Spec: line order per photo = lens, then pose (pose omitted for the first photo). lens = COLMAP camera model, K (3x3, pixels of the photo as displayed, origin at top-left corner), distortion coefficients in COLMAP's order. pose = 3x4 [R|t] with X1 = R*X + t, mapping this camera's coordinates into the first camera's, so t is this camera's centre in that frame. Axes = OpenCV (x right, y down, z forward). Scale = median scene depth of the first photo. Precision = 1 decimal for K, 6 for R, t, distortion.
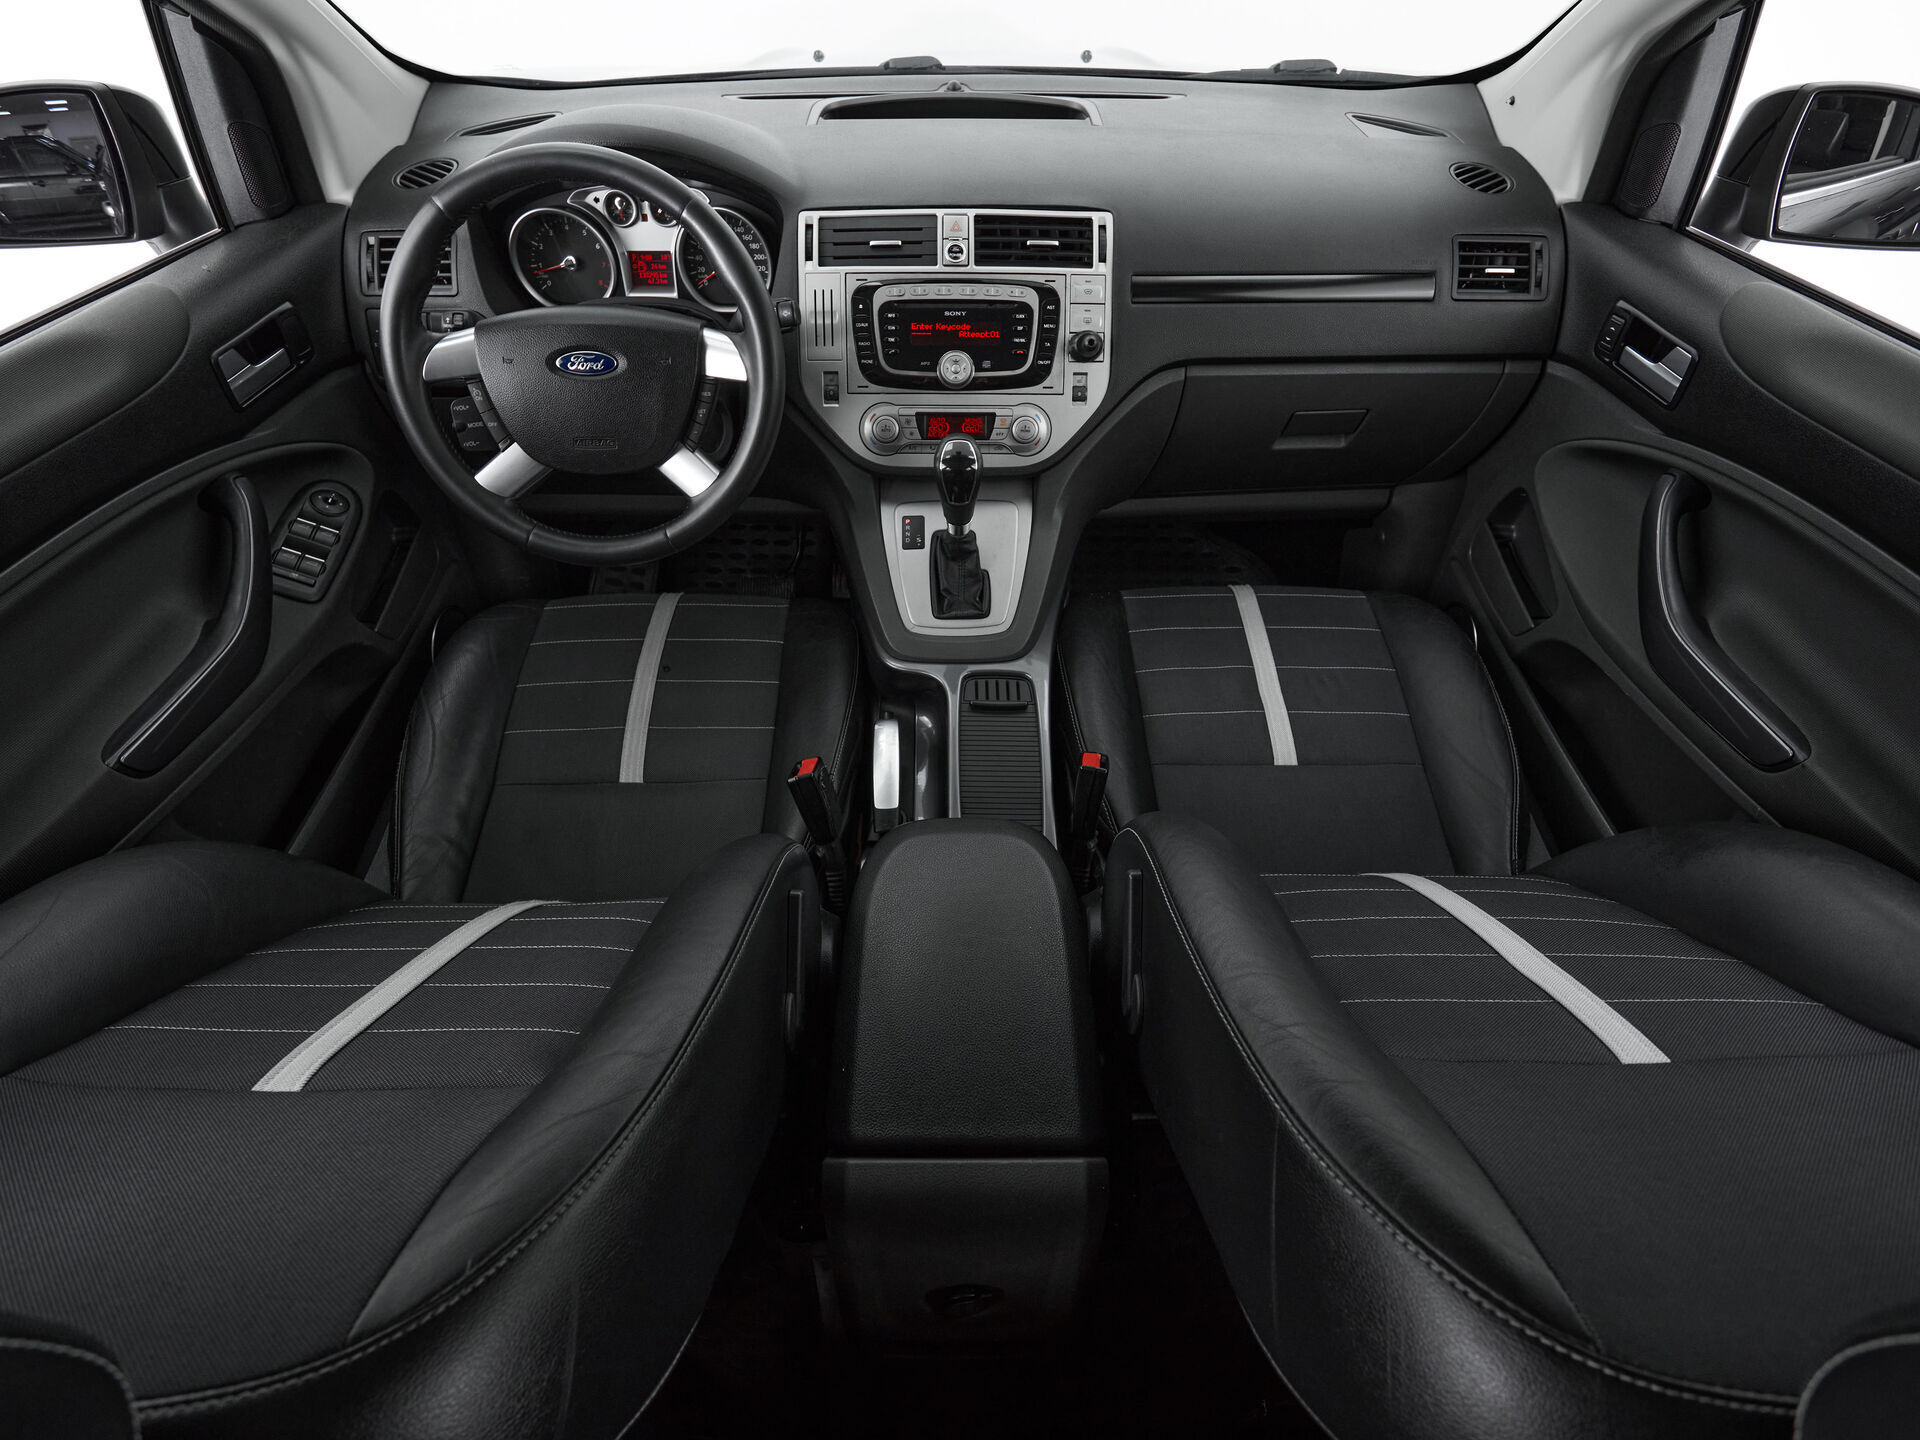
lens RADIAL K [[1025.7, 0, 957.6], [0, 1025.7, 721.7], [0, 0, 1]] dist [-0.002650, -0.001281]
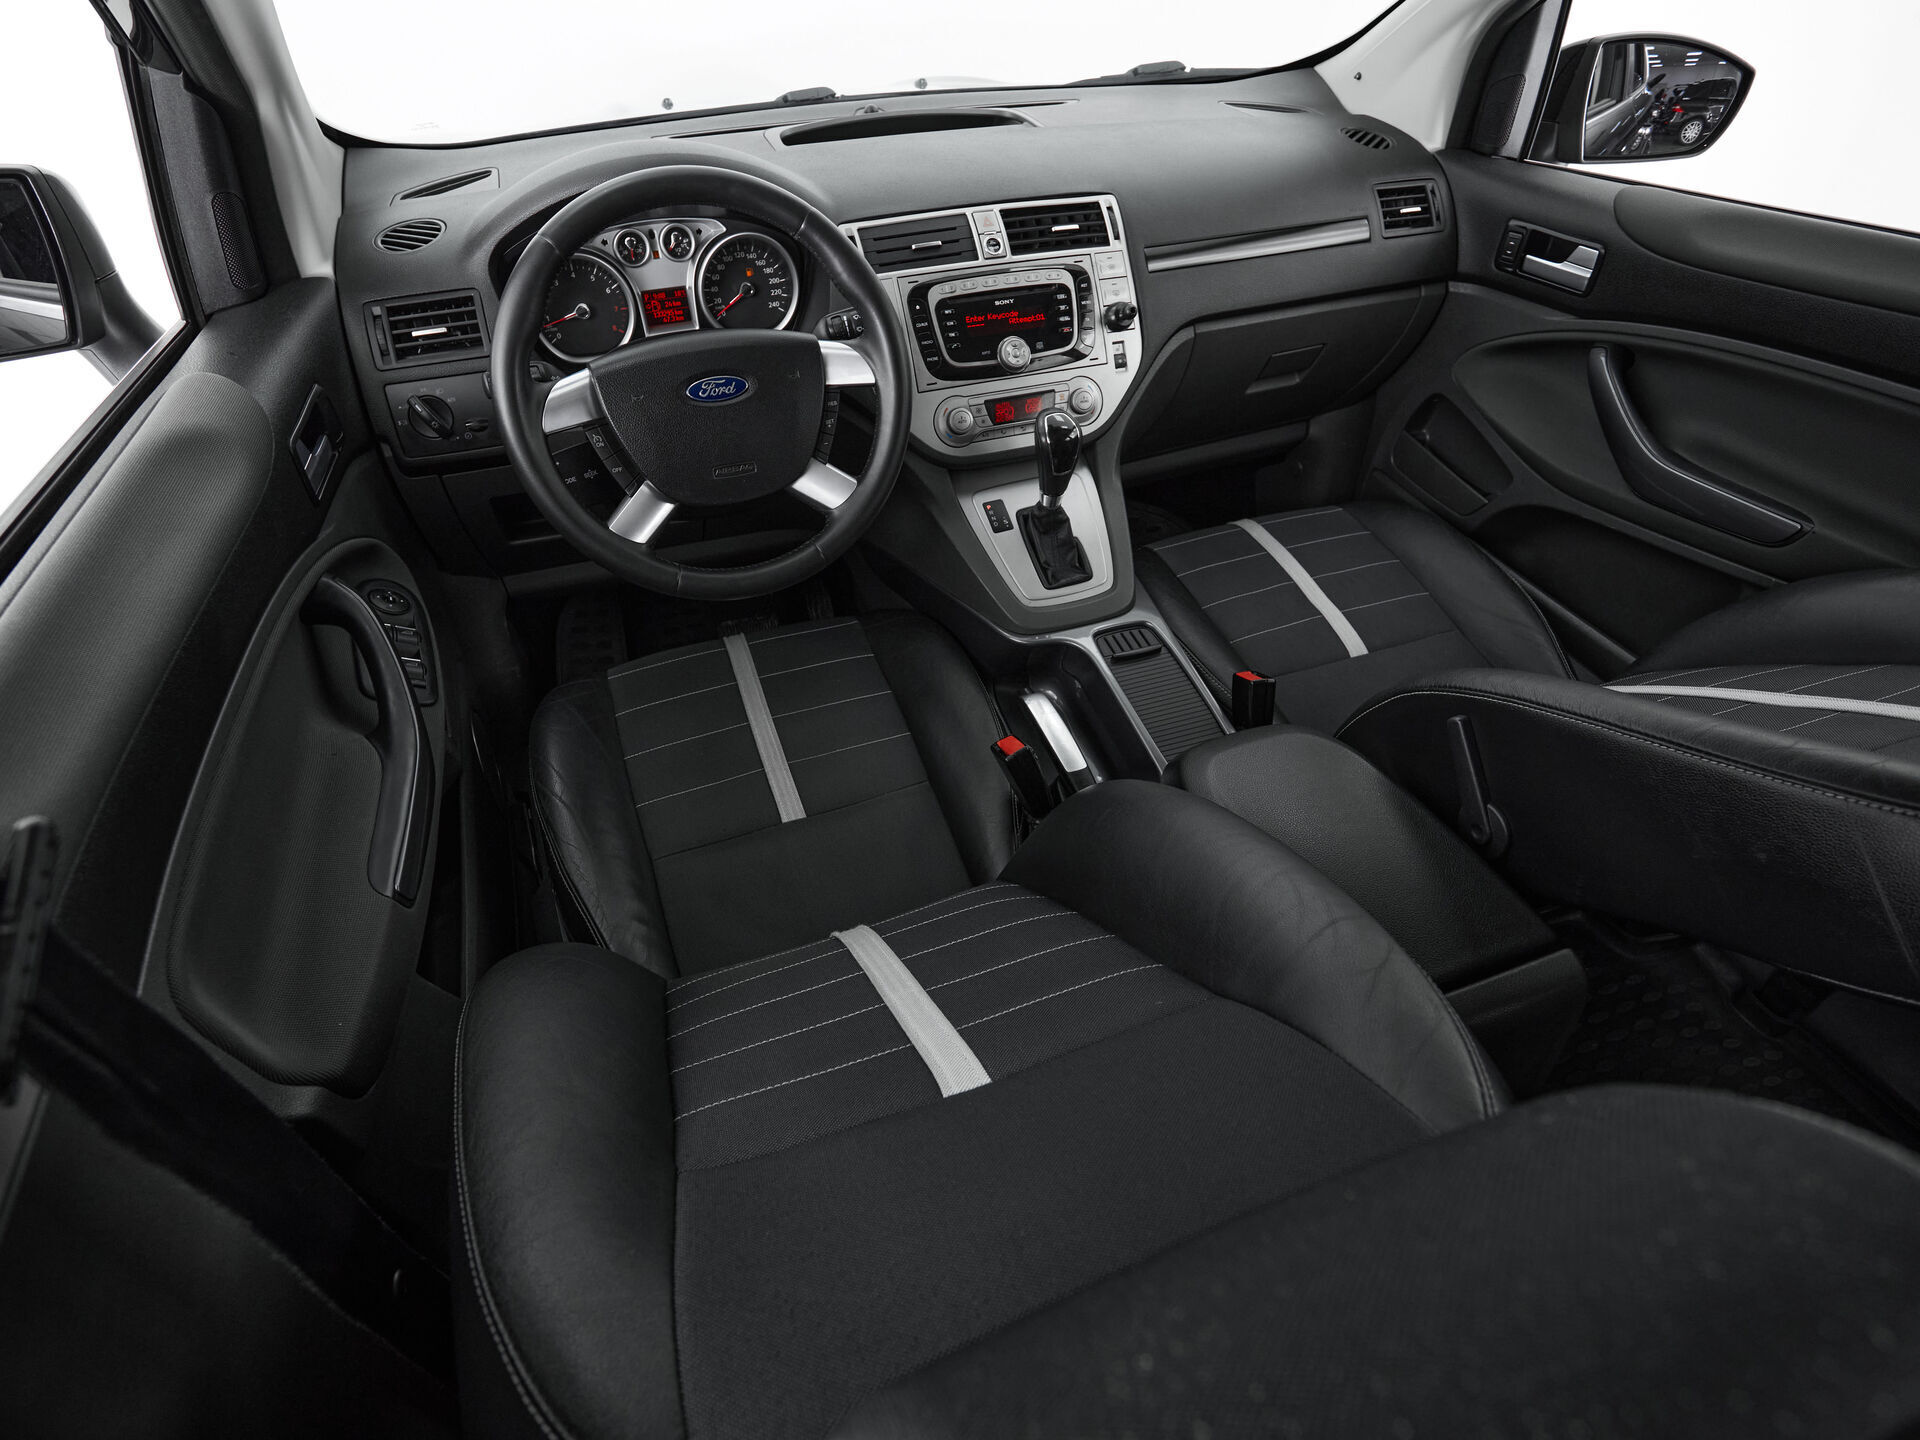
lens RADIAL K [[1025.7, 0, 942.8], [0, 1025.7, 720.8], [0, 0, 1]] dist [-0.002650, -0.001281]
pose [[0.939300, -0.232371, 0.252425, -0.418954], [0.244525, 0.969486, -0.017437, 0.020413], [-0.240670, 0.078103, 0.967459, 0.031533]]
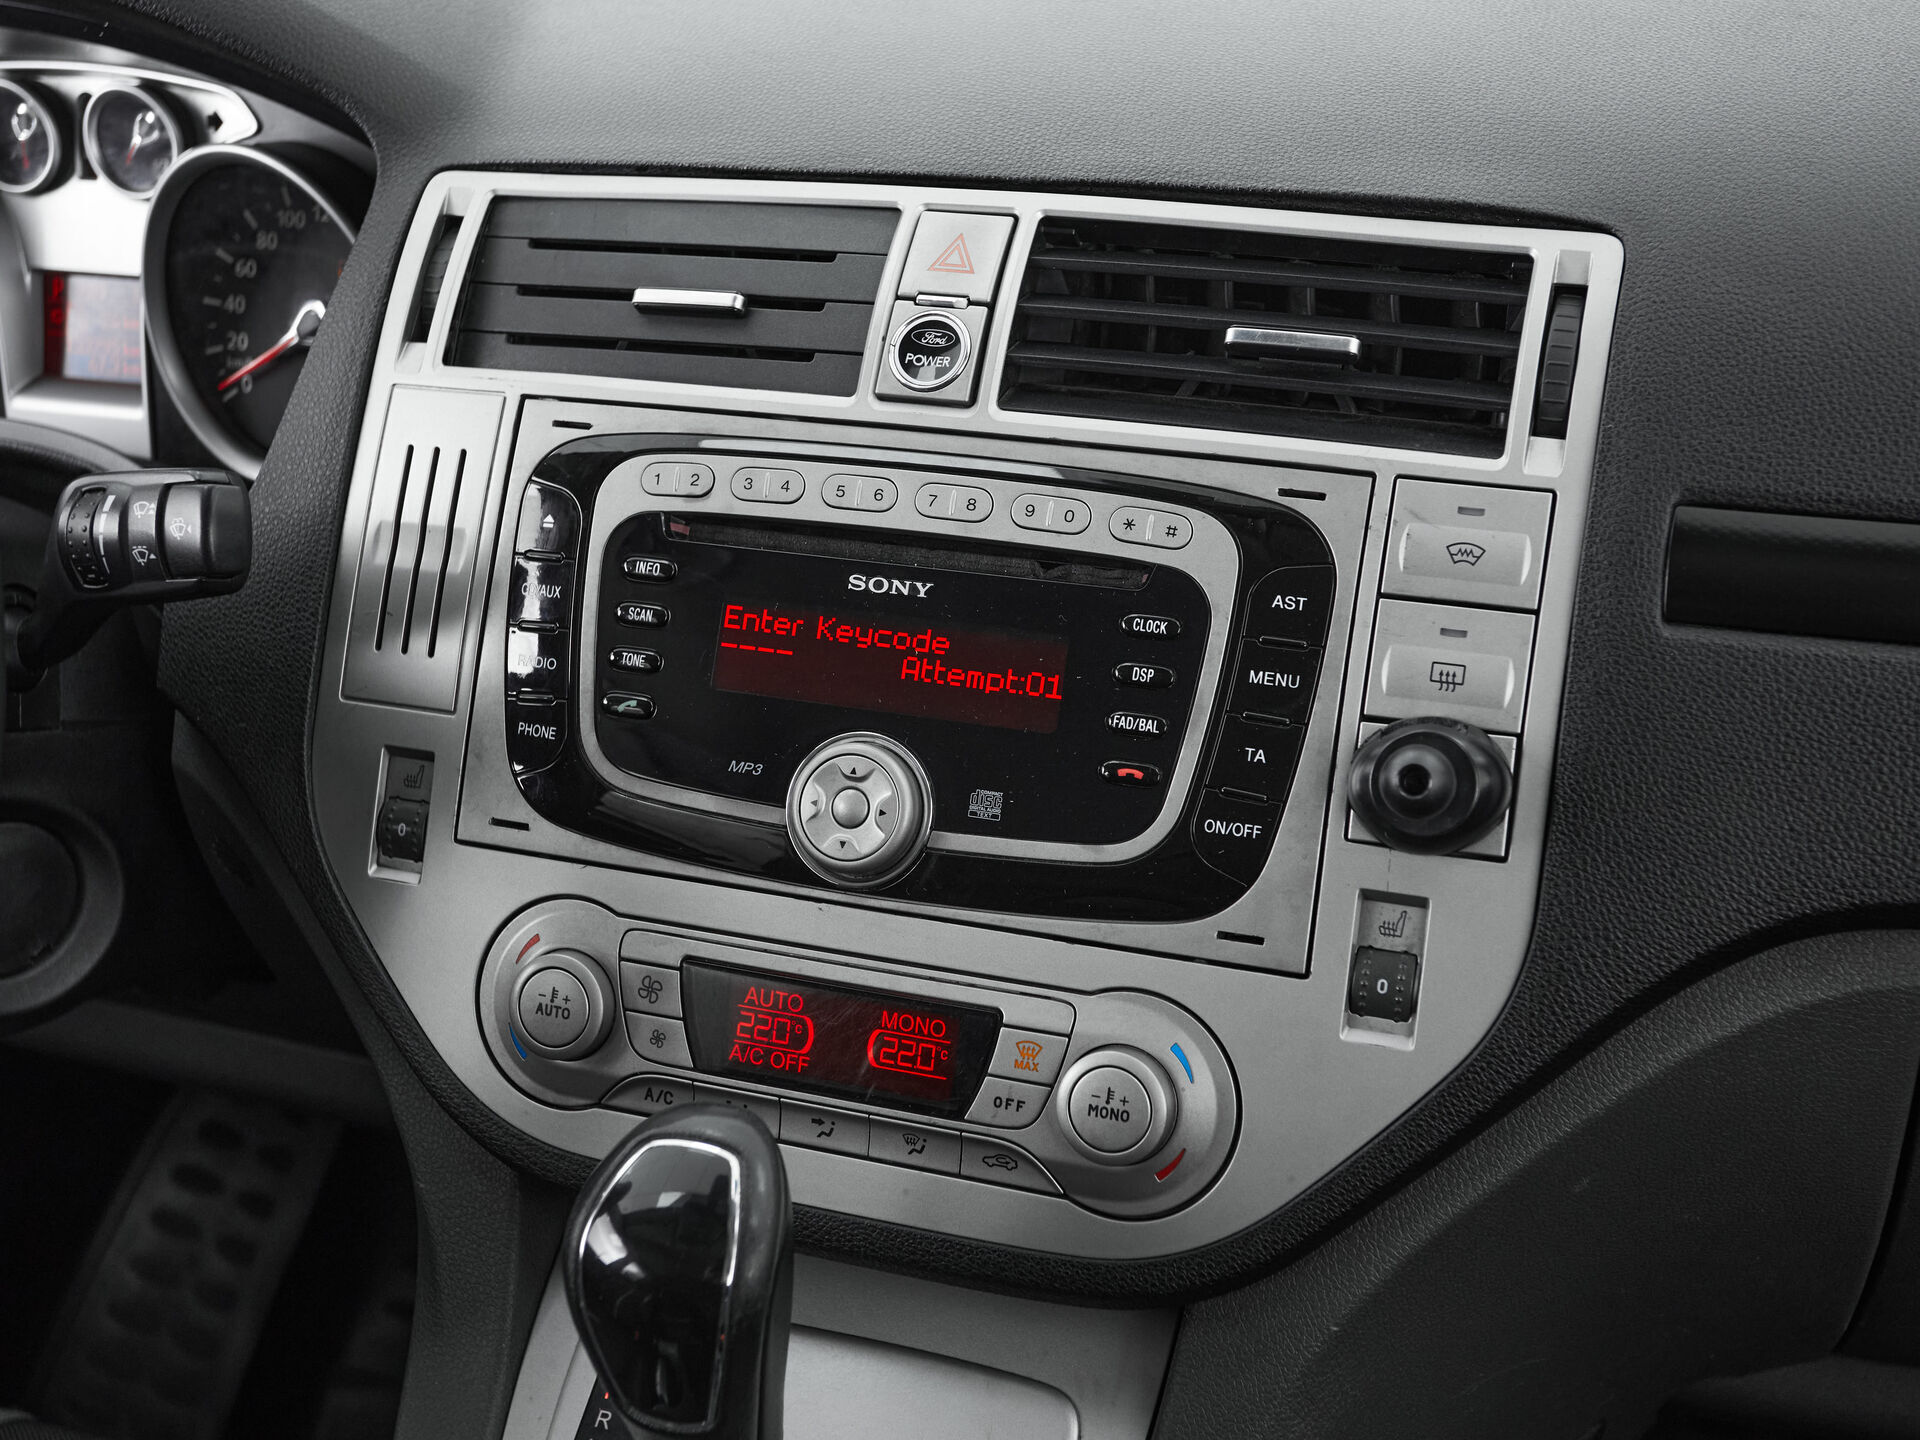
lens RADIAL K [[2569.1, 0, 947.1], [0, 2569.1, 660.9], [0, 0, 1]] dist [0.040026, 0.000000]
pose [[0.931519, 0.110763, -0.346416, 0.215710], [-0.205080, 0.946594, -0.248801, -0.231129], [0.300358, 0.302806, 0.904485, 0.459280]]
